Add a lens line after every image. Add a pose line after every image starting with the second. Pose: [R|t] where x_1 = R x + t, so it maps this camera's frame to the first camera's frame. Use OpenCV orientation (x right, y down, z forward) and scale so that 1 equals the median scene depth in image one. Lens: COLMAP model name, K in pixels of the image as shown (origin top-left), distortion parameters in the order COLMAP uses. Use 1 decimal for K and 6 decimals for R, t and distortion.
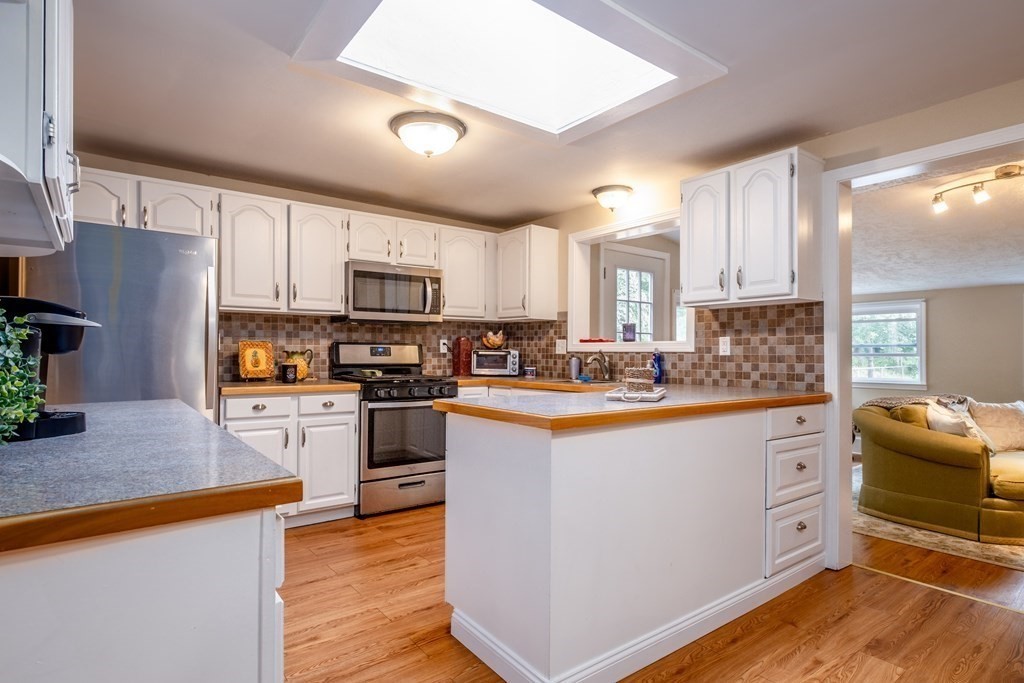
lens RADIAL K [[540.4, 0, 501.8], [0, 540.4, 349.3], [0, 0, 1]] dist [-0.007351, 0.002901]
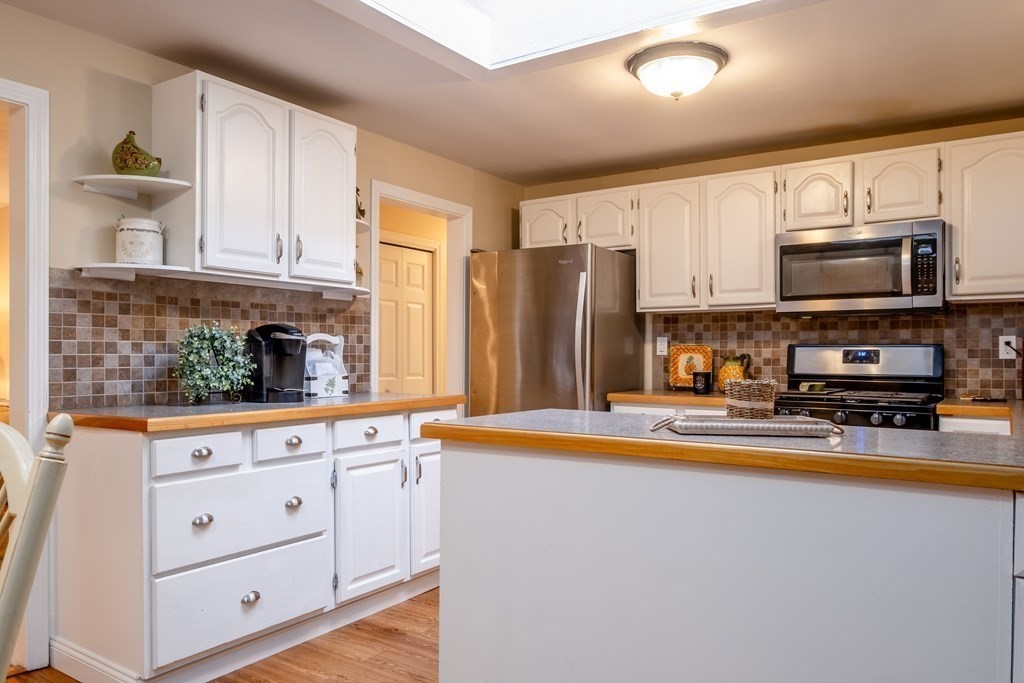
lens RADIAL K [[749.0, 0, 504.1], [0, 749.0, 358.5], [0, 0, 1]] dist [0.006084, 0.003015]
pose [[0.322454, -0.000333, -0.946585, 0.553637], [0.001340, 0.999999, 0.000105, 0.006153], [0.946584, -0.001302, 0.322454, 0.299001]]
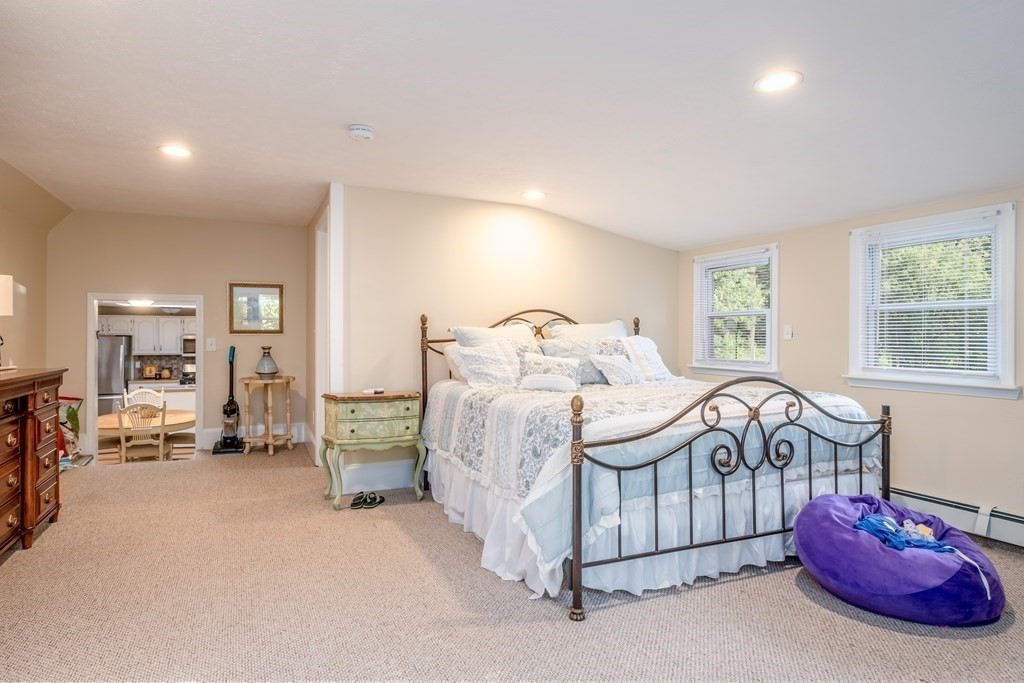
lens RADIAL K [[575.6, 0, 511.1], [0, 575.6, 338.3], [0, 0, 1]] dist [-0.003187, -0.000413]
pose [[0.979121, -0.000325, -0.203277, 1.911016], [0.001385, 0.999986, 0.005071, -0.156619], [0.203272, -0.005246, 0.979108, -1.502992]]
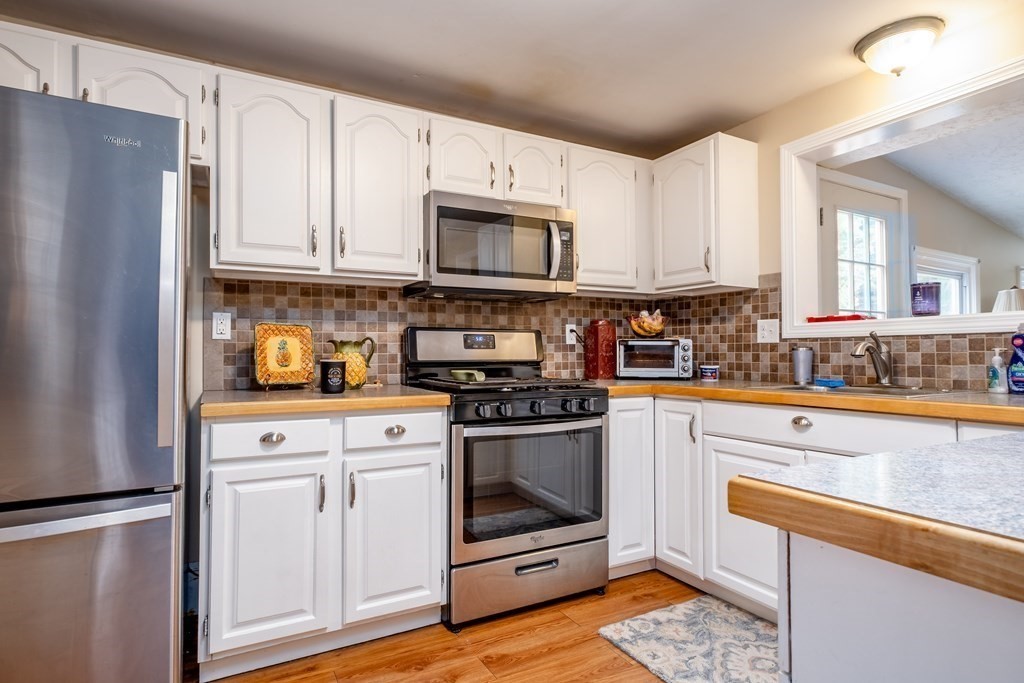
lens RADIAL K [[540.4, 0, 503.1], [0, 540.4, 339.2], [0, 0, 1]] dist [-0.007351, 0.002901]
pose [[0.988437, -0.013432, -0.151034, -0.107053], [0.010301, 0.999716, -0.021496, 0.016444], [0.151279, 0.019692, 0.988295, 0.397507]]
